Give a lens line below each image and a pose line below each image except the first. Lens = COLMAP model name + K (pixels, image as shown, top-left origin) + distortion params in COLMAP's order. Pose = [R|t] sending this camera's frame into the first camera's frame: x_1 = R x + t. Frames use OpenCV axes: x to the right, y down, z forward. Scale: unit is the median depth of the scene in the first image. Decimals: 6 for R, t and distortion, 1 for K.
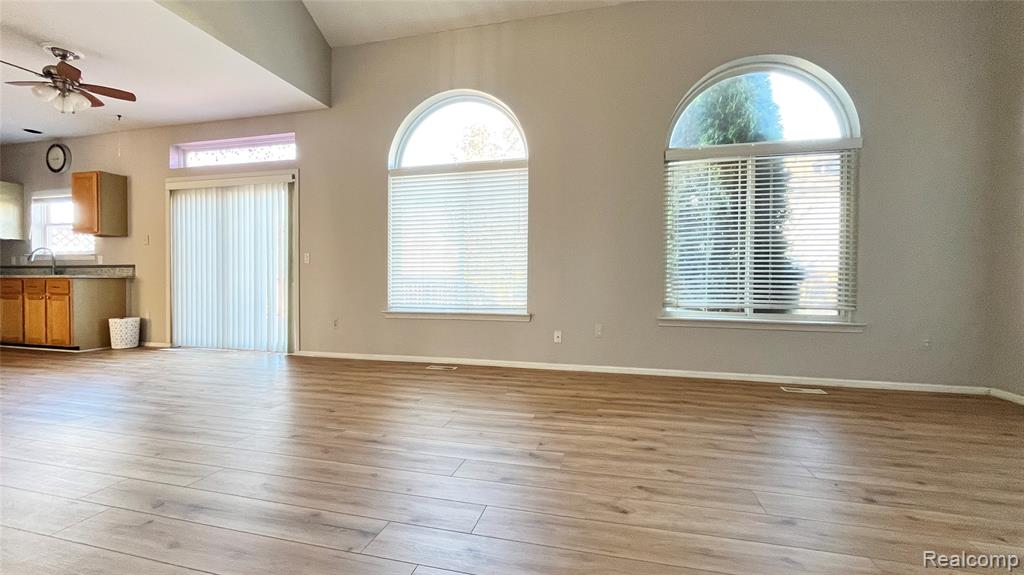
lens RADIAL K [[417.8, 0, 510.9], [0, 417.8, 287.4], [0, 0, 1]] dist [0.004348, 0.000834]
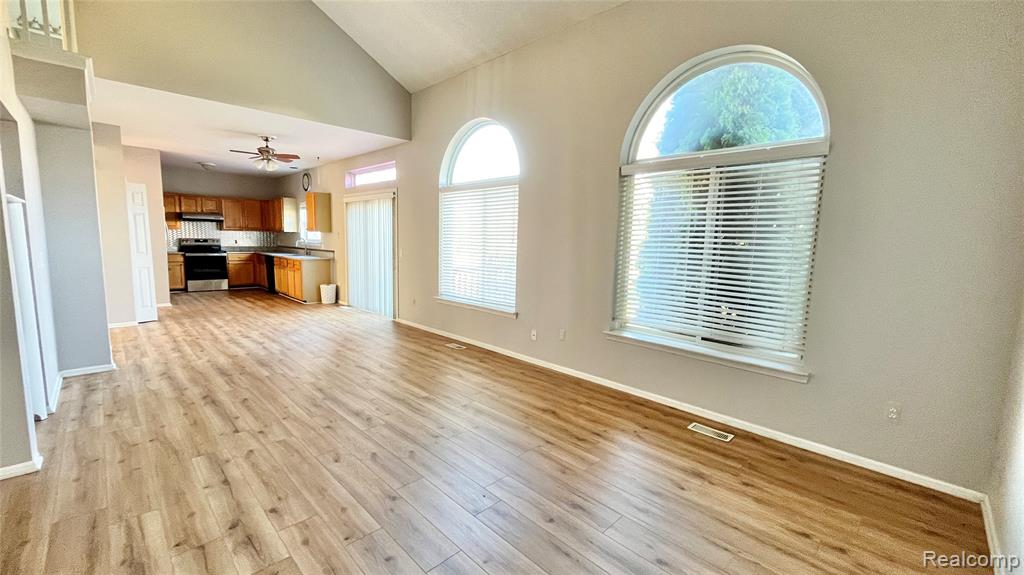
lens RADIAL K [[417.8, 0, 510.8], [0, 417.8, 290.0], [0, 0, 1]] dist [0.004348, 0.000834]
pose [[0.853758, 0.079927, -0.514499, 0.564742], [-0.026915, 0.993601, 0.109692, -0.114480], [0.519974, -0.079803, 0.850446, 0.002810]]
